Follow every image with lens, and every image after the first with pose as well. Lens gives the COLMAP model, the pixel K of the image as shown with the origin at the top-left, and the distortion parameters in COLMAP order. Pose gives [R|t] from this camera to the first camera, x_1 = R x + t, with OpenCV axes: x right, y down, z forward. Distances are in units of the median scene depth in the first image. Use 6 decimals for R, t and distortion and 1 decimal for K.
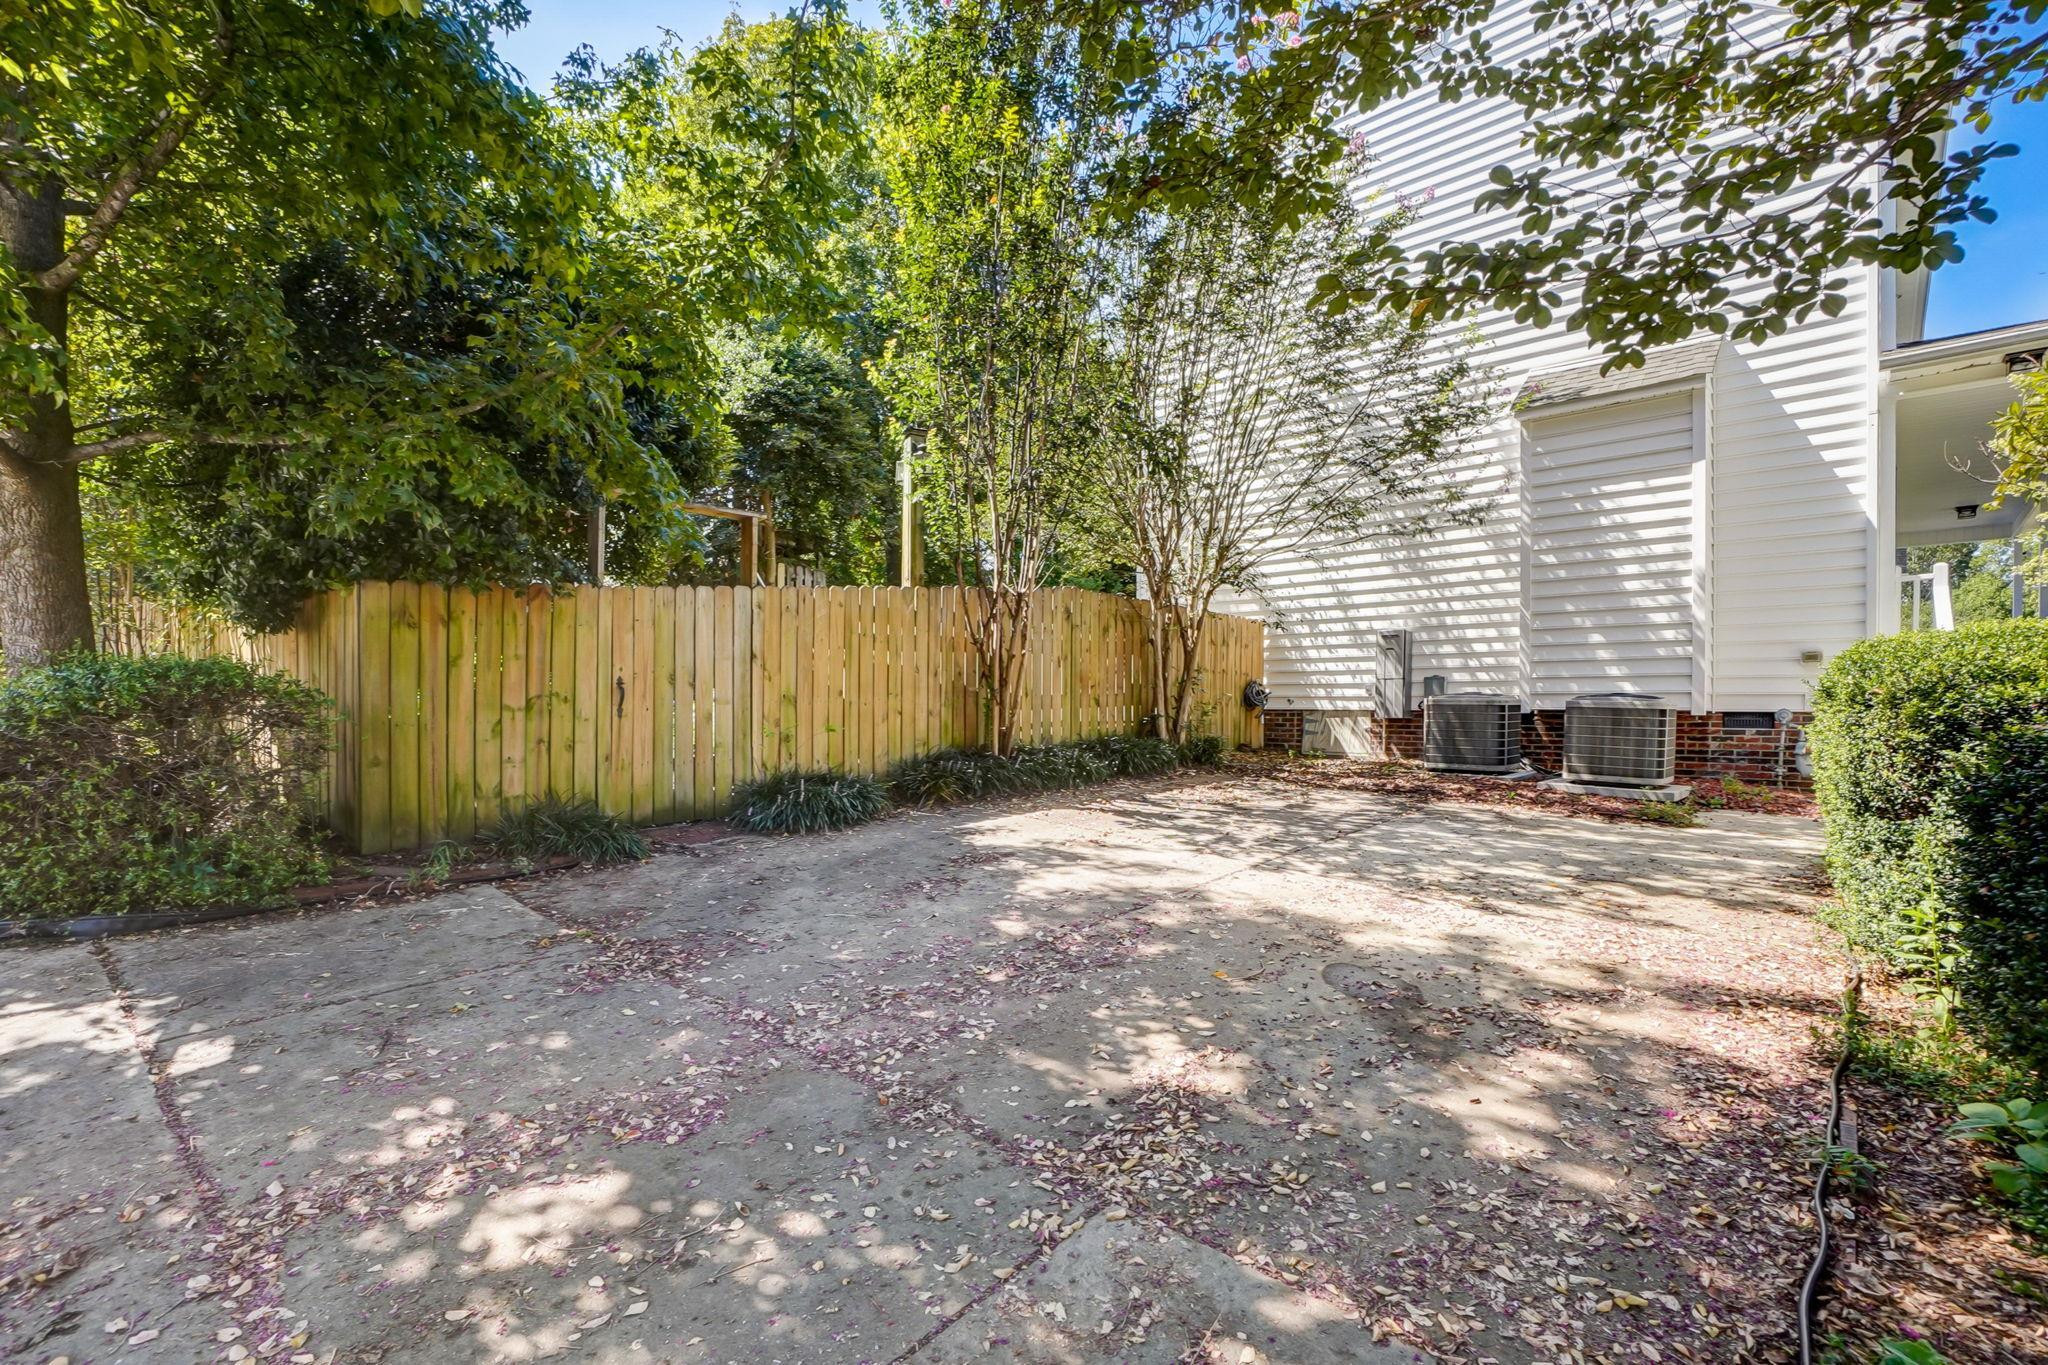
lens RADIAL K [[907.7, 0, 1024.9], [0, 907.7, 692.5], [0, 0, 1]] dist [-0.059876, 0.020564]
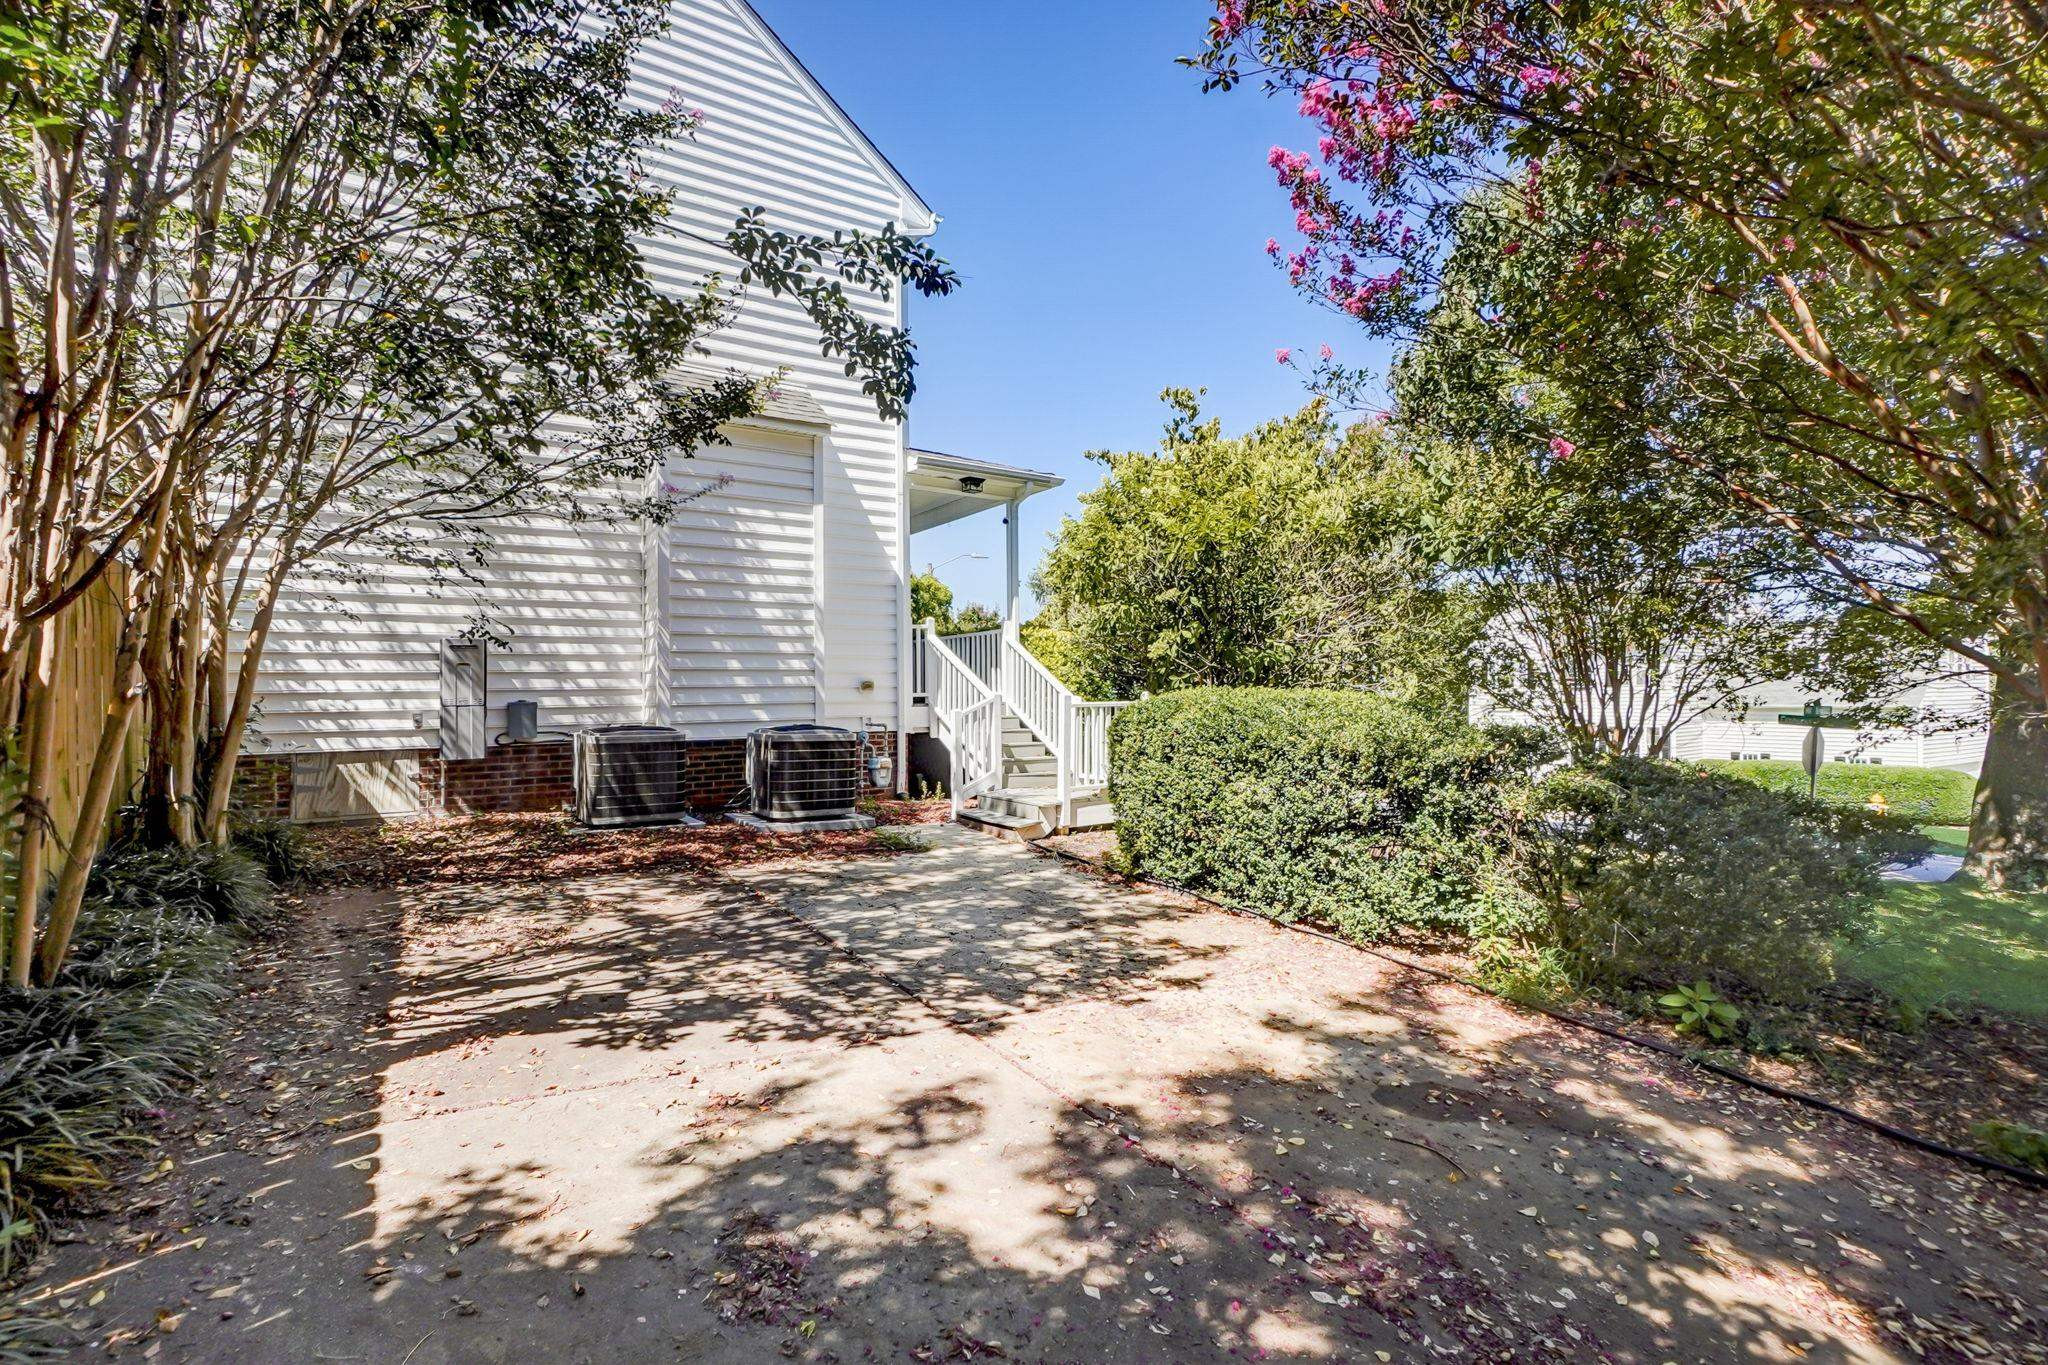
lens RADIAL K [[907.7, 0, 1024.9], [0, 907.7, 692.5], [0, 0, 1]] dist [-0.059876, 0.020564]
pose [[0.213603, -0.013696, 0.976824, -0.208402], [-0.005101, 0.999872, 0.015134, -0.040591], [-0.976907, -0.008216, 0.213506, 0.416466]]
